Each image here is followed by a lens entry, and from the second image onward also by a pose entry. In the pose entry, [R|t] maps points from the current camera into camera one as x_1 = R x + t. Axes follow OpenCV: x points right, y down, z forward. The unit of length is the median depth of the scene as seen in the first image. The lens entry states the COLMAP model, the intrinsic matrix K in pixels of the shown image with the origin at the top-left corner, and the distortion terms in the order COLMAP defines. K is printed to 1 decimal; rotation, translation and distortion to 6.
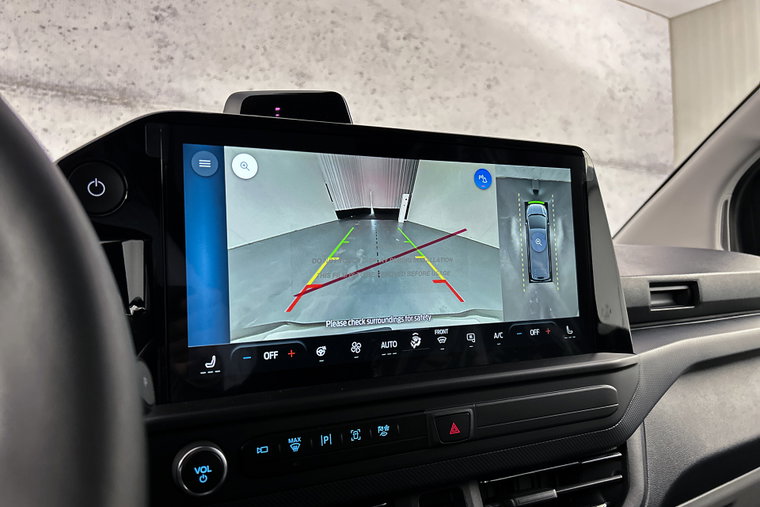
lens RADIAL K [[572.7, 0, 379.7], [0, 572.7, 258.0], [0, 0, 1]] dist [0.031987, -0.029289]
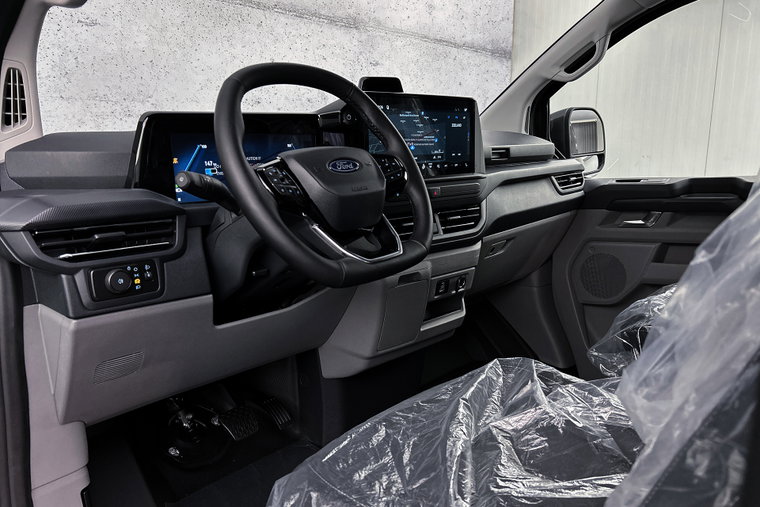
lens RADIAL K [[572.7, 0, 384.7], [0, 572.7, 251.6], [0, 0, 1]] dist [0.031987, -0.029289]
pose [[0.963454, -0.024279, 0.266770, -0.515394], [-0.037155, 0.974145, 0.222847, -0.046344], [-0.265284, -0.224615, 0.937642, -1.032791]]
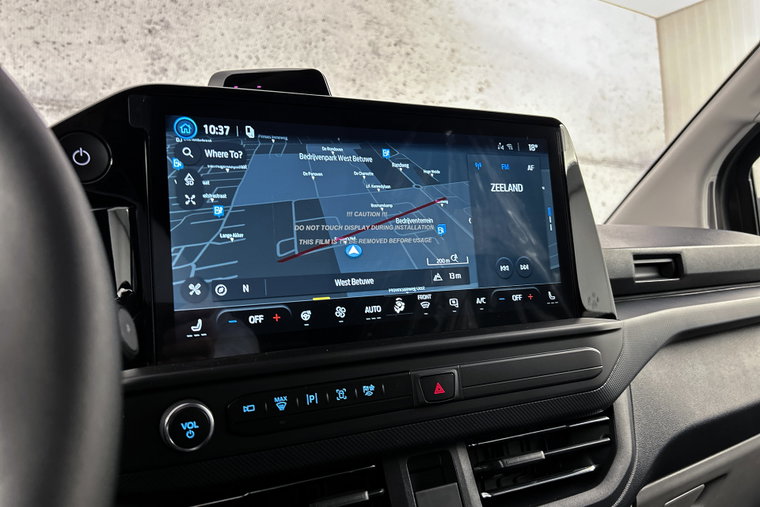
lens RADIAL K [[572.7, 0, 381.0], [0, 572.7, 251.2], [0, 0, 1]] dist [0.031987, -0.029289]
pose [[0.999503, -0.031373, 0.003035, 0.015769], [0.031444, 0.999141, -0.027009, 0.038960], [-0.002185, 0.027092, 0.999631, -0.012596]]
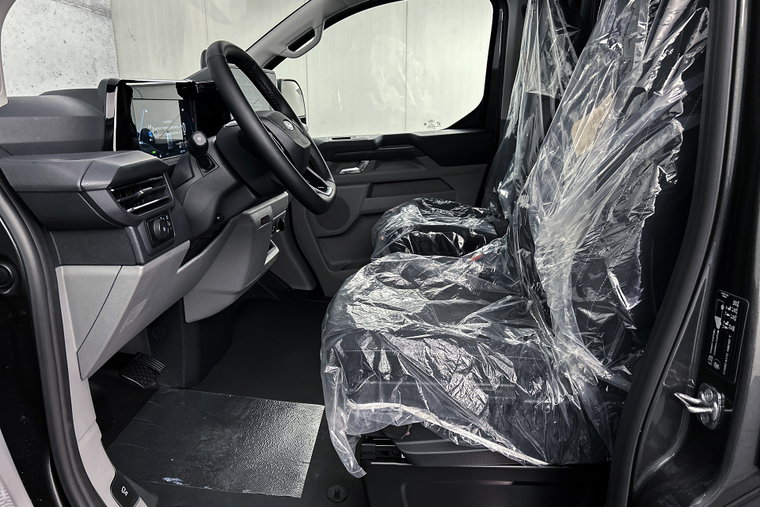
lens RADIAL K [[572.7, 0, 379.4], [0, 572.7, 255.8], [0, 0, 1]] dist [0.031987, -0.029289]
pose [[0.571011, -0.178209, 0.801367, -1.379905], [-0.052875, 0.966144, 0.252529, -0.020148], [-0.819238, -0.186569, 0.542255, -0.977990]]
